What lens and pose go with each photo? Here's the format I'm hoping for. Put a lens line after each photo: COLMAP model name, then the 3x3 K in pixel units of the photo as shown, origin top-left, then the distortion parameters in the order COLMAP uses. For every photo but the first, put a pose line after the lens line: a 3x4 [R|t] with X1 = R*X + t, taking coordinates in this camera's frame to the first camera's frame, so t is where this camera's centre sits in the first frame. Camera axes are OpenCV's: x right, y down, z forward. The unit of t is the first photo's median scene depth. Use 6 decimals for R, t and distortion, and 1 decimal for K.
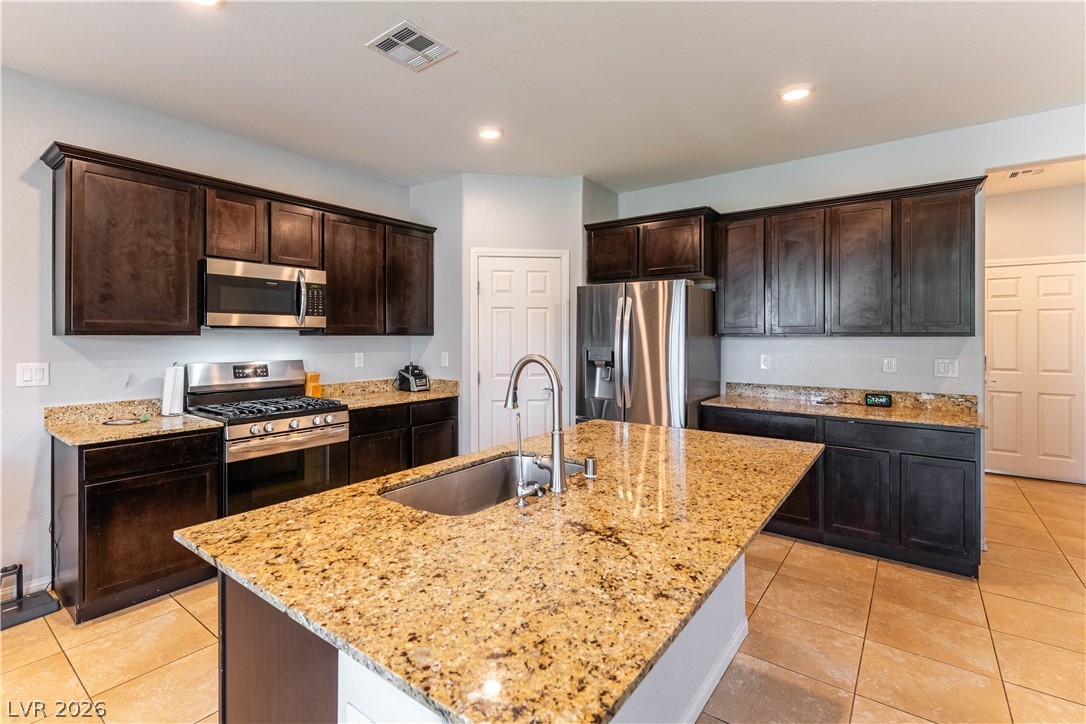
lens RADIAL K [[504.9, 0, 520.4], [0, 504.9, 336.5], [0, 0, 1]] dist [0.013030, -0.000697]
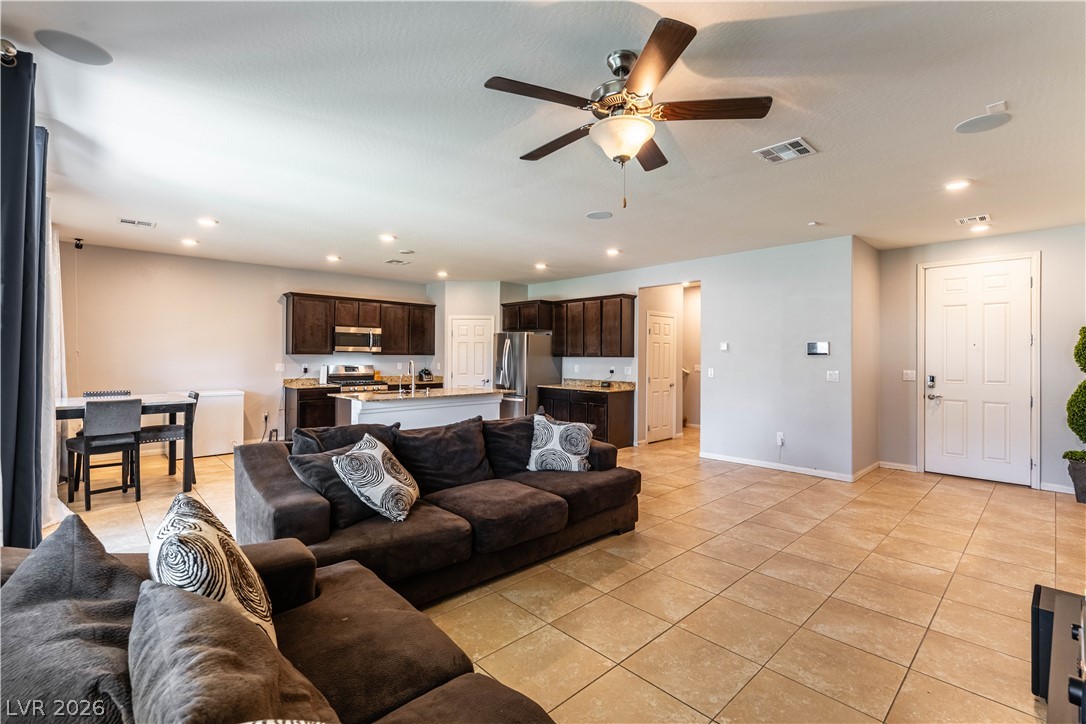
lens RADIAL K [[478.4, 0, 559.8], [0, 478.4, 354.7], [0, 0, 1]] dist [0.000492, 0.000405]
pose [[0.990884, 0.006851, -0.134546, 0.732799], [-0.007380, 0.999967, -0.003435, -0.001803], [0.134518, 0.004397, 0.990901, -1.097271]]
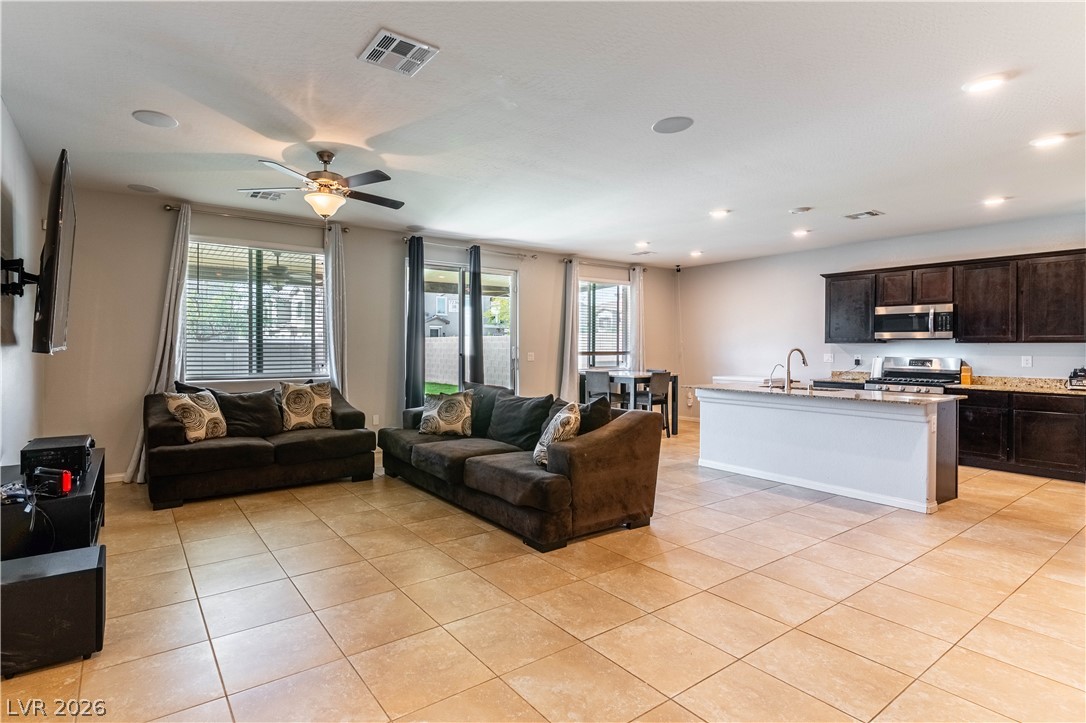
lens RADIAL K [[515.3, 0, 477.7], [0, 515.3, 364.7], [0, 0, 1]] dist [-0.001958, 0.000704]
pose [[-0.296256, 0.031916, -0.954575, 1.568607], [-0.004391, 0.999385, 0.034777, 0.016158], [0.955099, 0.014494, -0.295933, 0.026579]]
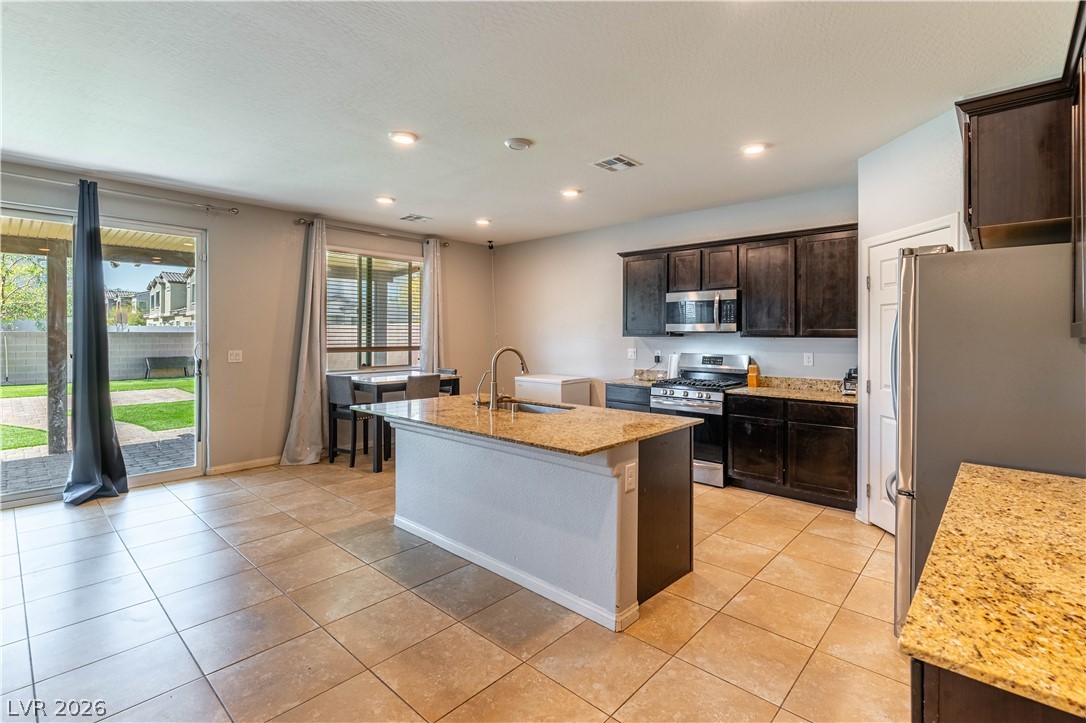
lens RADIAL K [[478.4, 0, 575.4], [0, 478.4, 354.7], [0, 0, 1]] dist [0.000492, 0.000405]
pose [[-0.030428, 0.039587, -0.998753, 0.845872], [-0.003894, 0.999203, 0.039724, -0.004547], [0.999529, 0.005098, -0.030250, 0.579645]]
